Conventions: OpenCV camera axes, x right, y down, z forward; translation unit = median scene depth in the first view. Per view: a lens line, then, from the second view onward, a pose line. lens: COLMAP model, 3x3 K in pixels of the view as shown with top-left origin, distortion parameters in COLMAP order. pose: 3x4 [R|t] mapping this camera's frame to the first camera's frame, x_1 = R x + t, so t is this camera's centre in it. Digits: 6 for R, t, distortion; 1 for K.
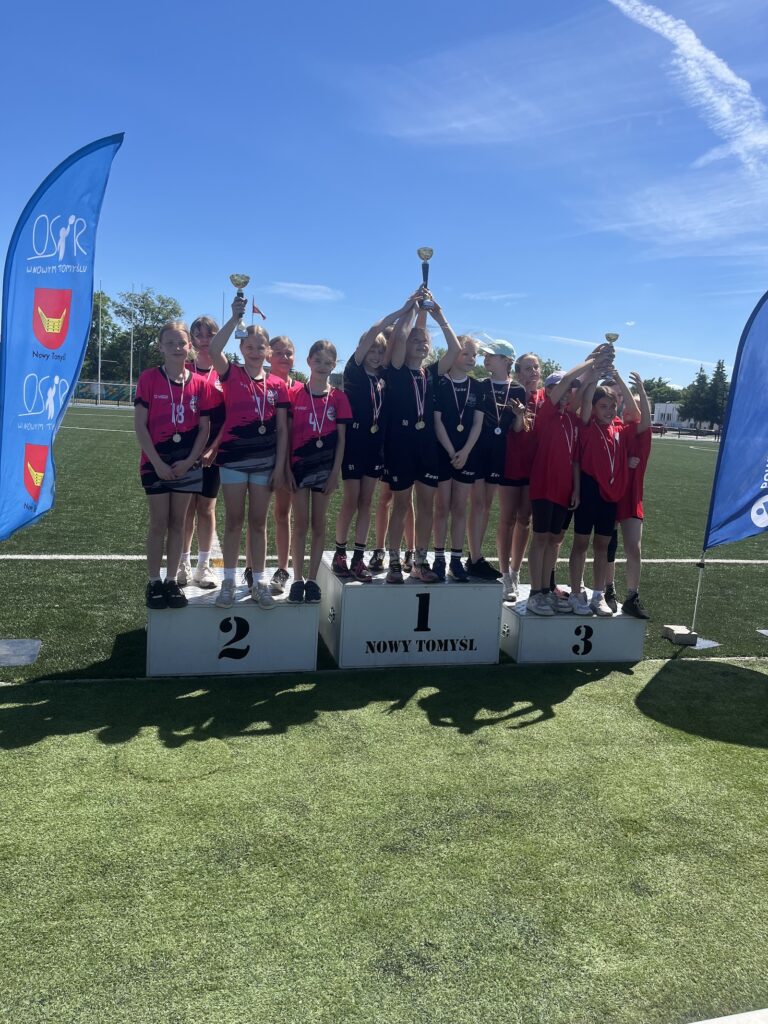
lens RADIAL K [[853.5, 0, 400.2], [0, 853.5, 511.7], [0, 0, 1]] dist [0.063469, -0.172947]
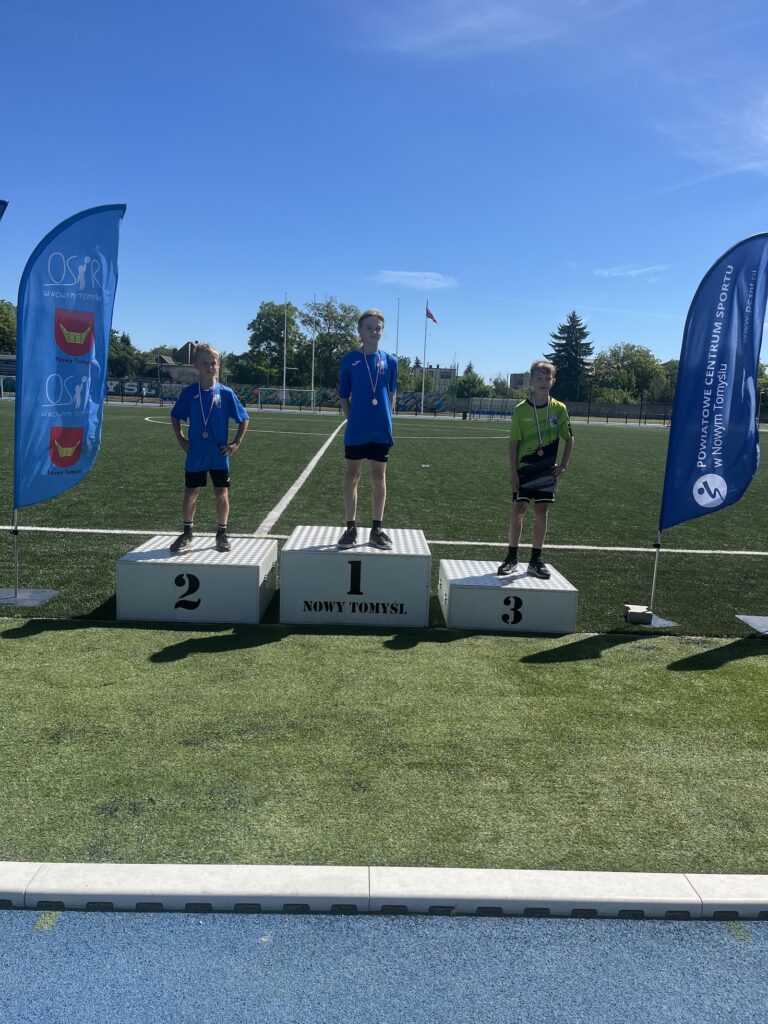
lens RADIAL K [[850.7, 0, 376.4], [0, 850.7, 535.3], [0, 0, 1]] dist [0.077933, -0.204805]
pose [[0.968775, 0.018423, -0.247257, 0.332972], [-0.012274, 0.999576, 0.026389, 0.031999], [0.247638, -0.022530, 0.968591, -0.080930]]
